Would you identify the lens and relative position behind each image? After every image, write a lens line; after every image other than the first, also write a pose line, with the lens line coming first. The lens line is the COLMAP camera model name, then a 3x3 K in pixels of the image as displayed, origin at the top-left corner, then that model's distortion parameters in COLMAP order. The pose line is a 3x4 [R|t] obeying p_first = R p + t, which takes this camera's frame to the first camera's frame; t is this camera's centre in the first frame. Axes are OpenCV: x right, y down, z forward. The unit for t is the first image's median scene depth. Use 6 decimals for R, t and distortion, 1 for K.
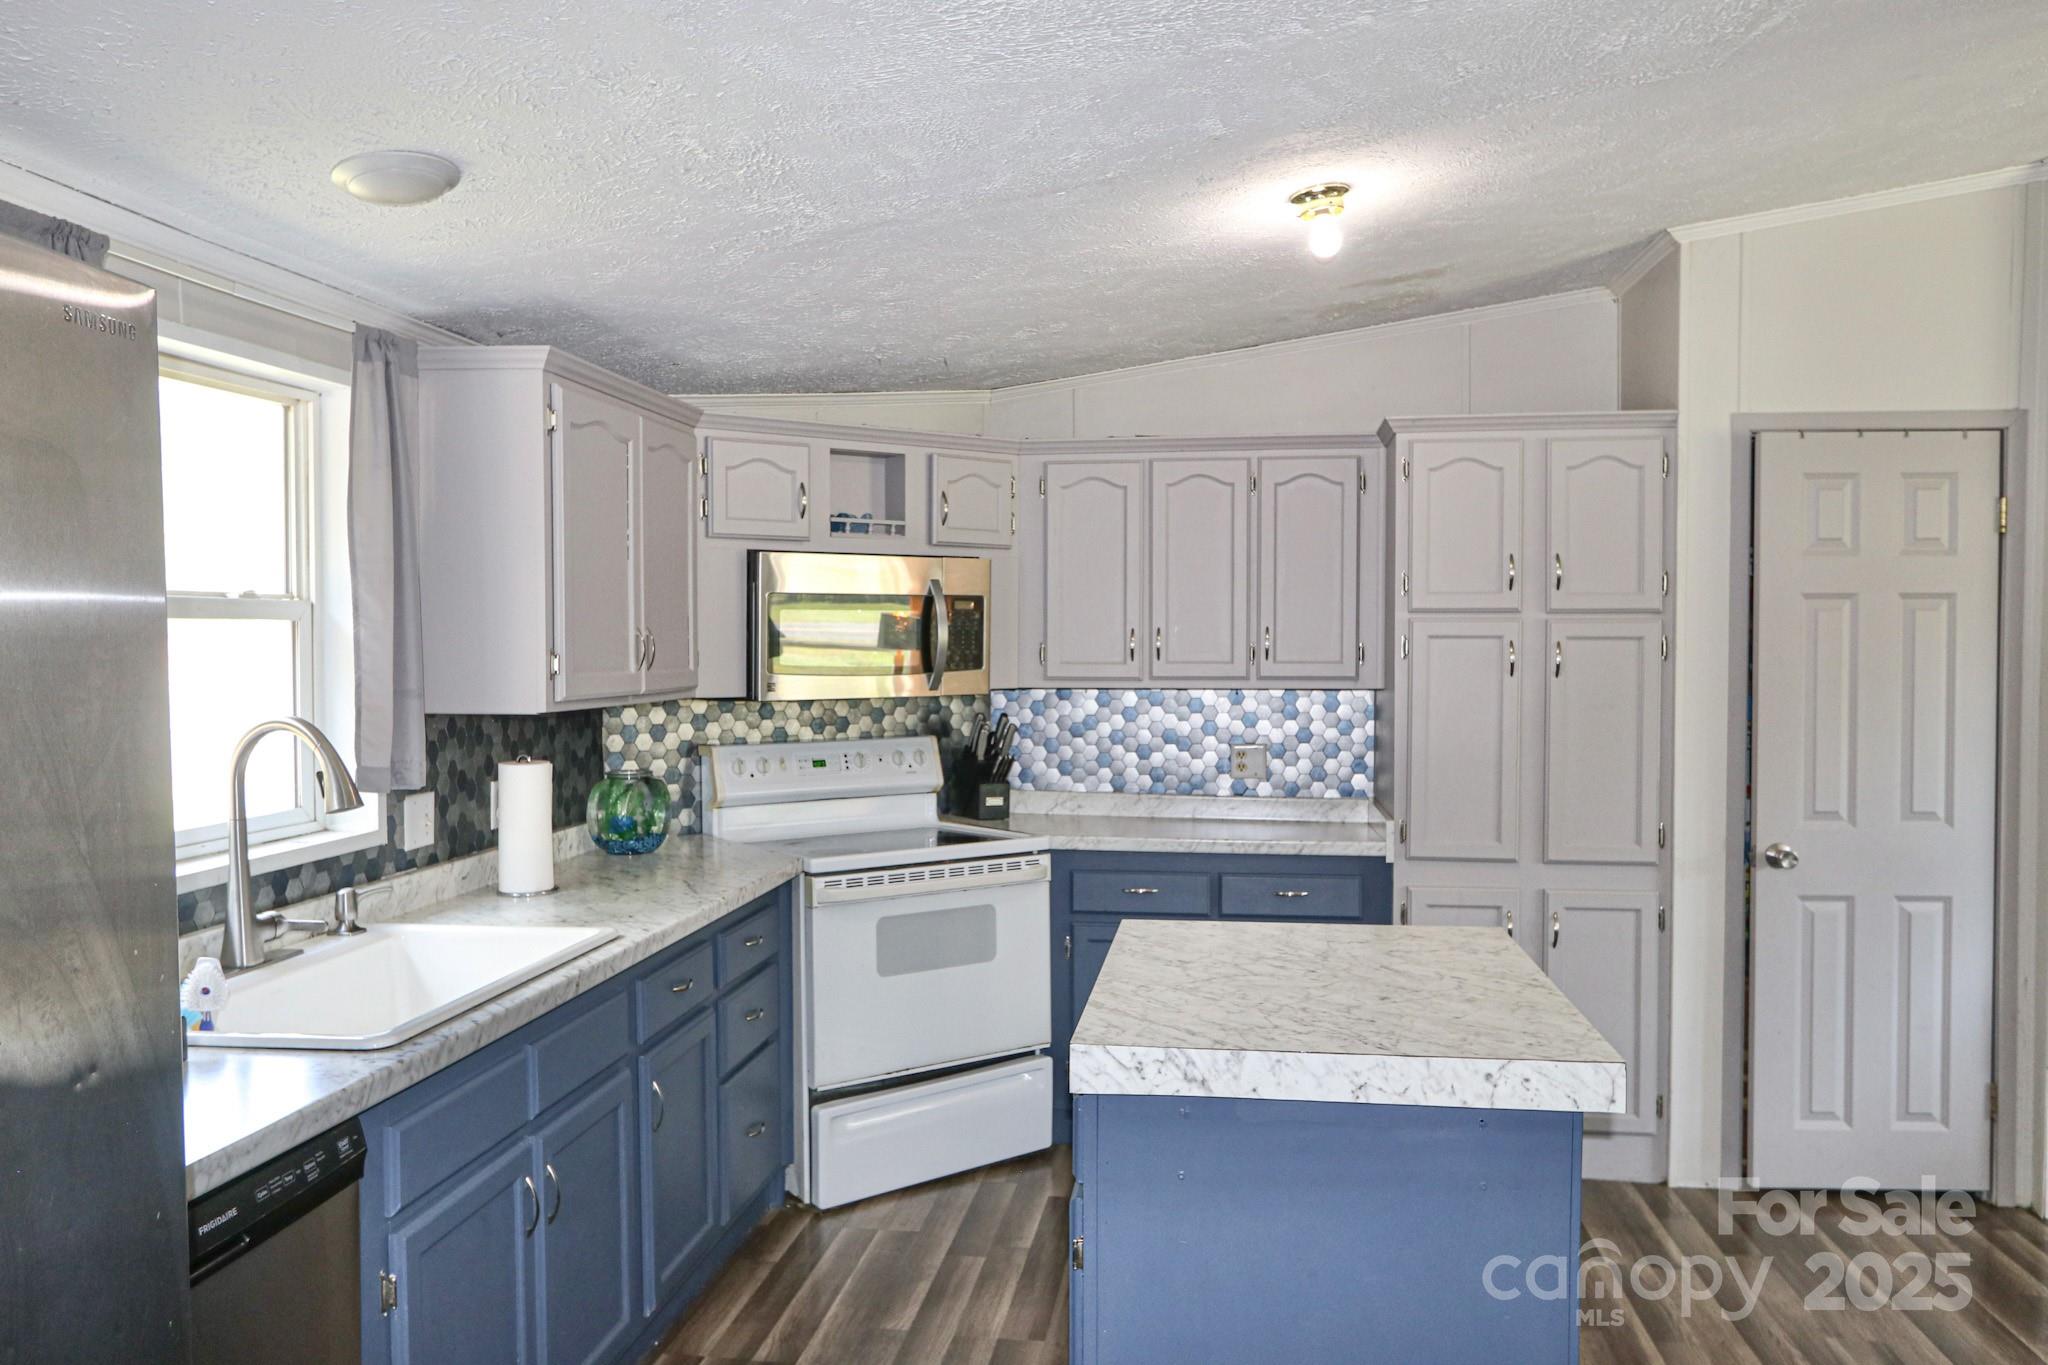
lens RADIAL K [[1540.8, 0, 1019.0], [0, 1540.8, 677.1], [0, 0, 1]] dist [-0.006733, 0.006038]
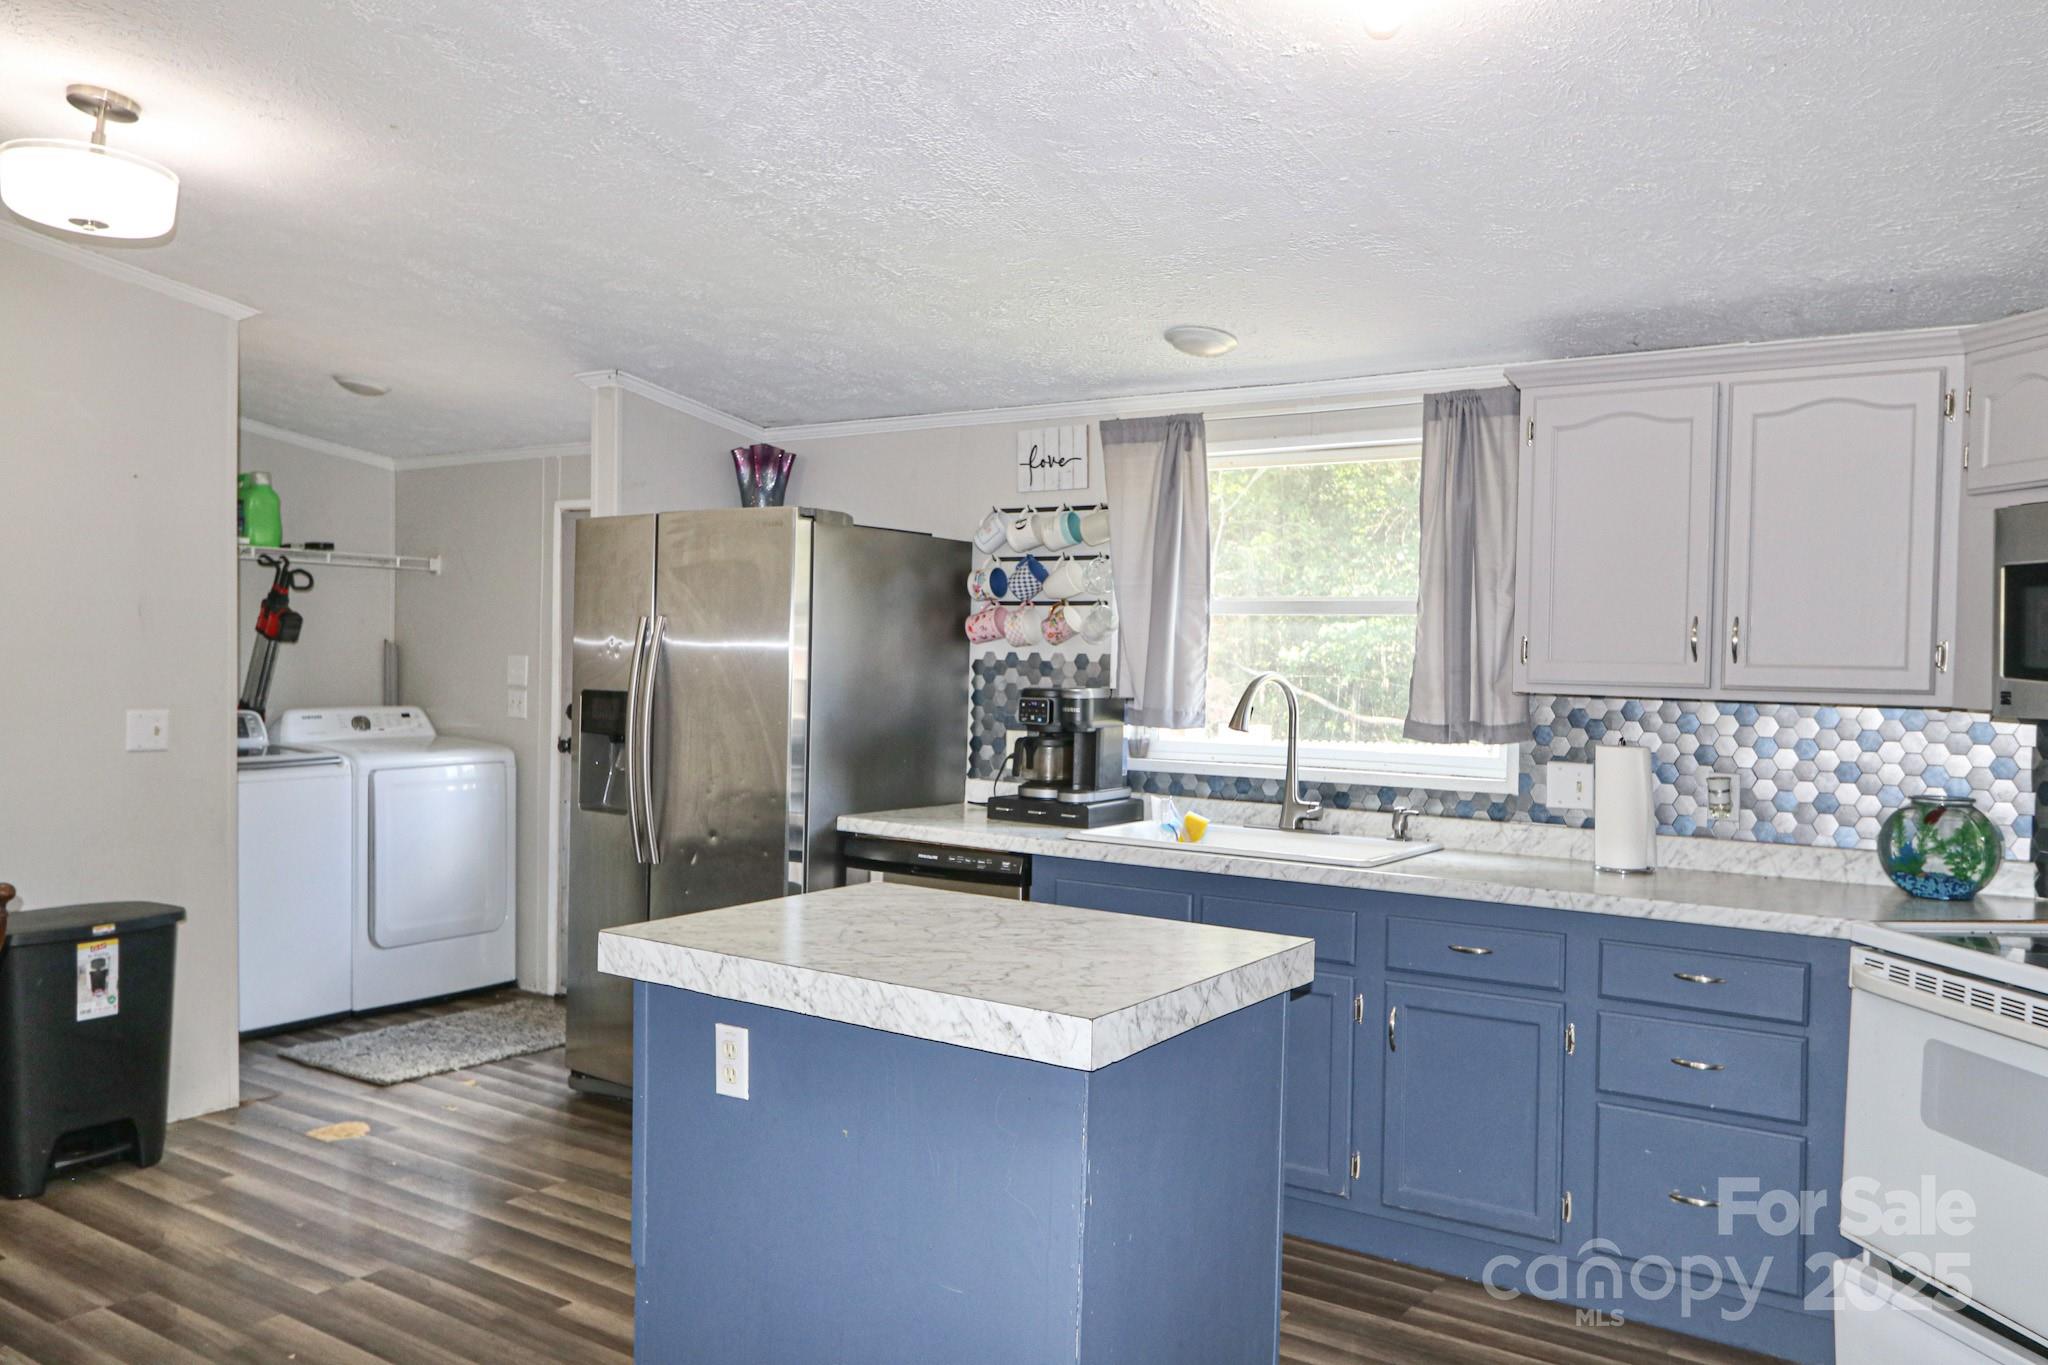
lens RADIAL K [[1551.2, 0, 1024.0], [0, 1551.2, 682.5], [0, 0, 1]] dist [-0.023439, 0.046613]
pose [[-0.434148, 0.013286, -0.900743, 0.685881], [-0.042091, 0.998500, 0.035016, -0.006685], [0.899858, 0.053115, -0.432938, 0.920626]]
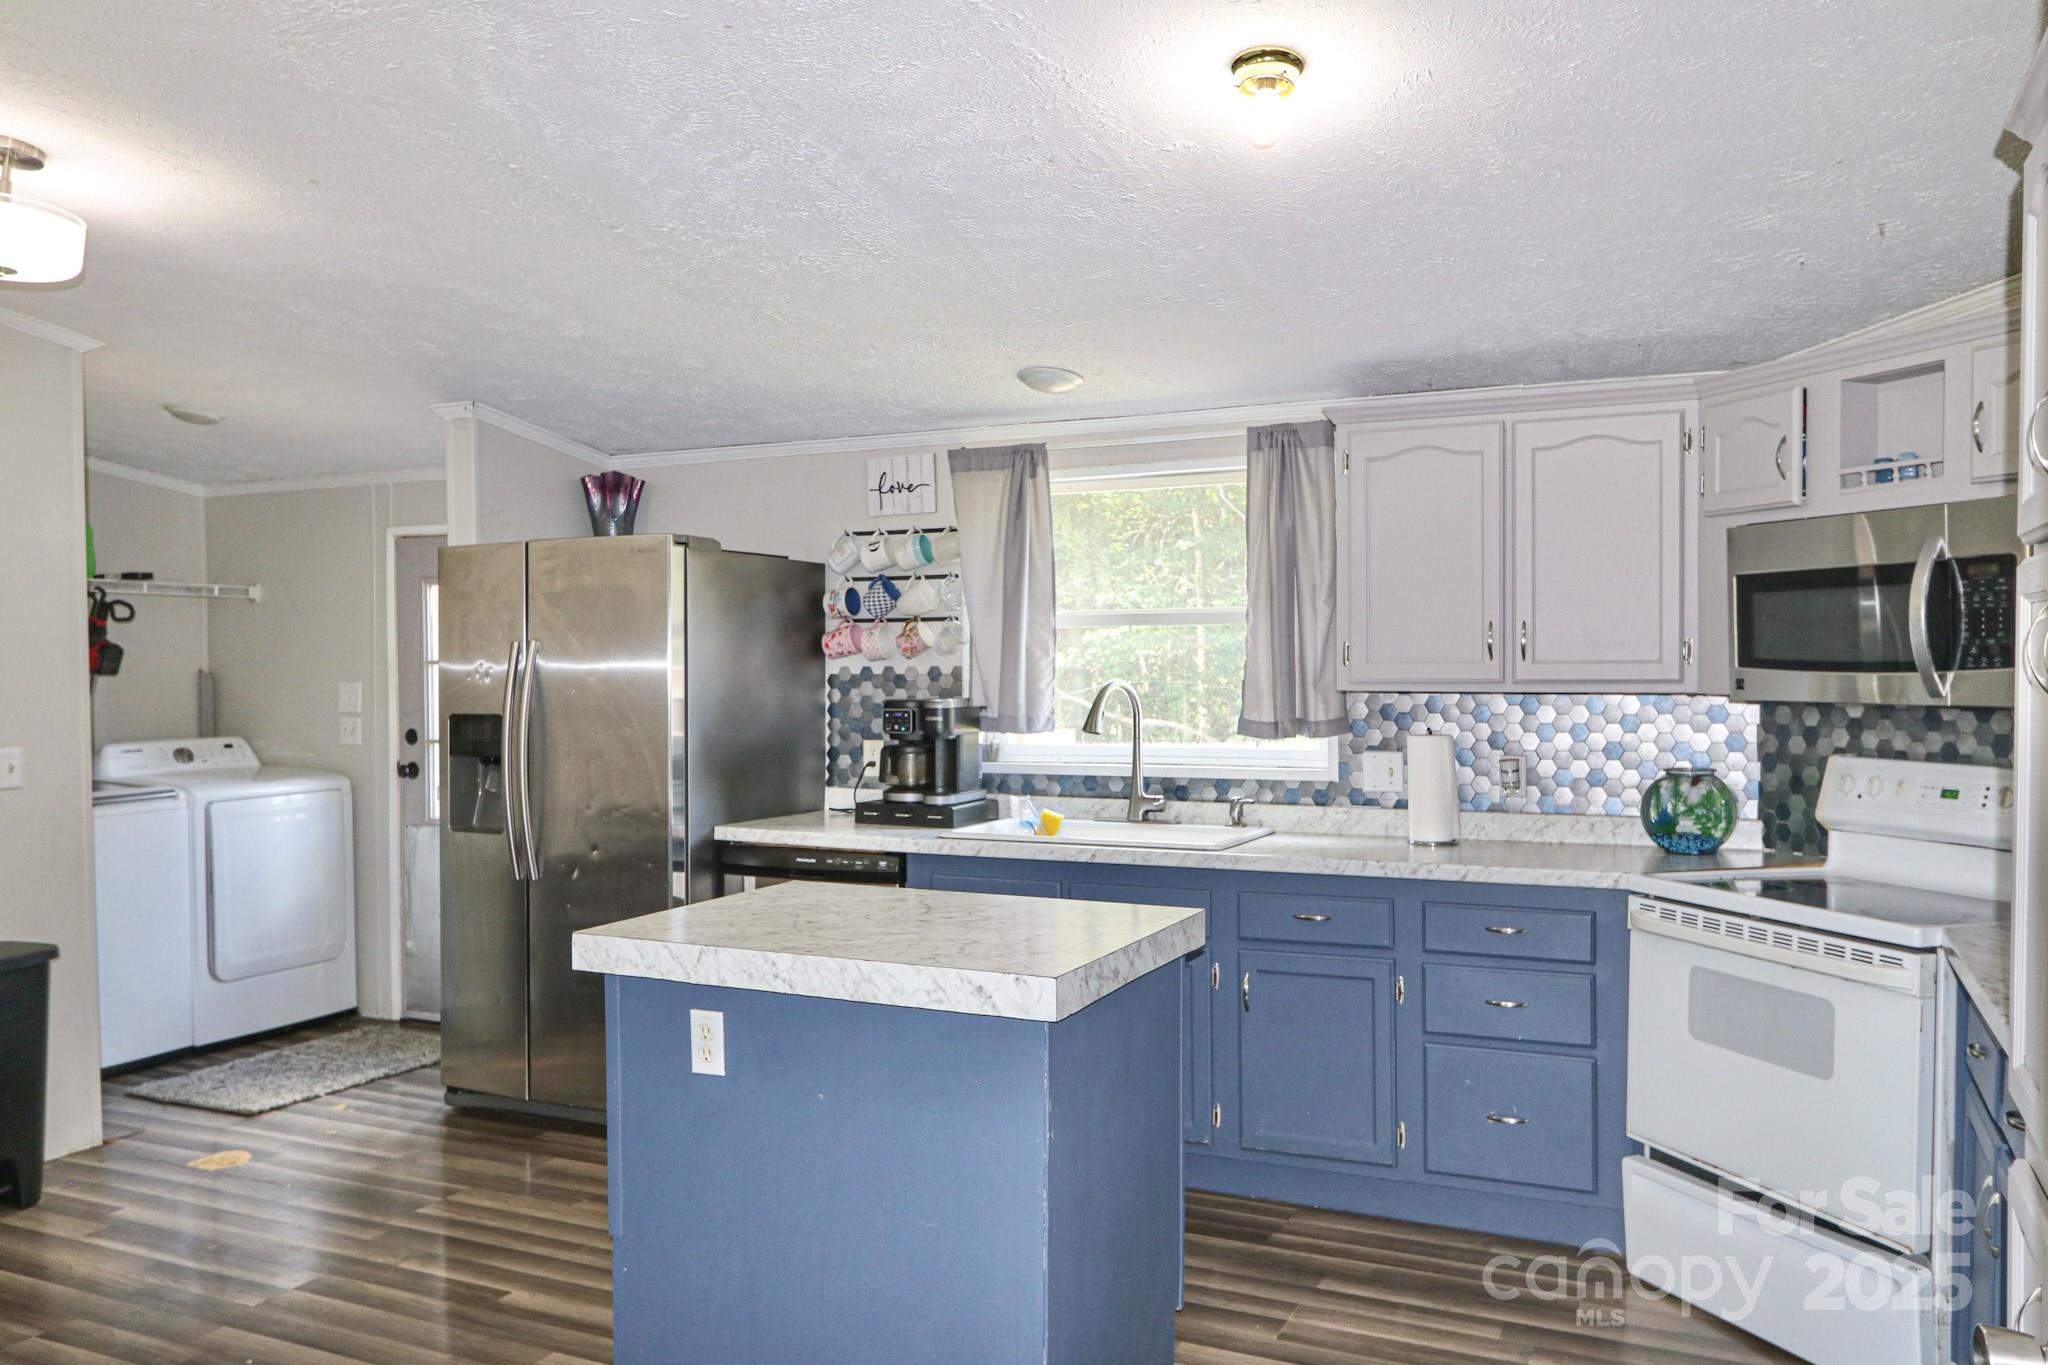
lens RADIAL K [[1551.2, 0, 1024.0], [0, 1551.2, 682.5], [0, 0, 1]] dist [-0.023439, 0.046613]
pose [[-0.289864, 0.017549, -0.956907, 0.792361], [-0.018821, 0.999534, 0.024032, -0.007699], [0.956883, 0.024976, -0.289399, 0.885826]]
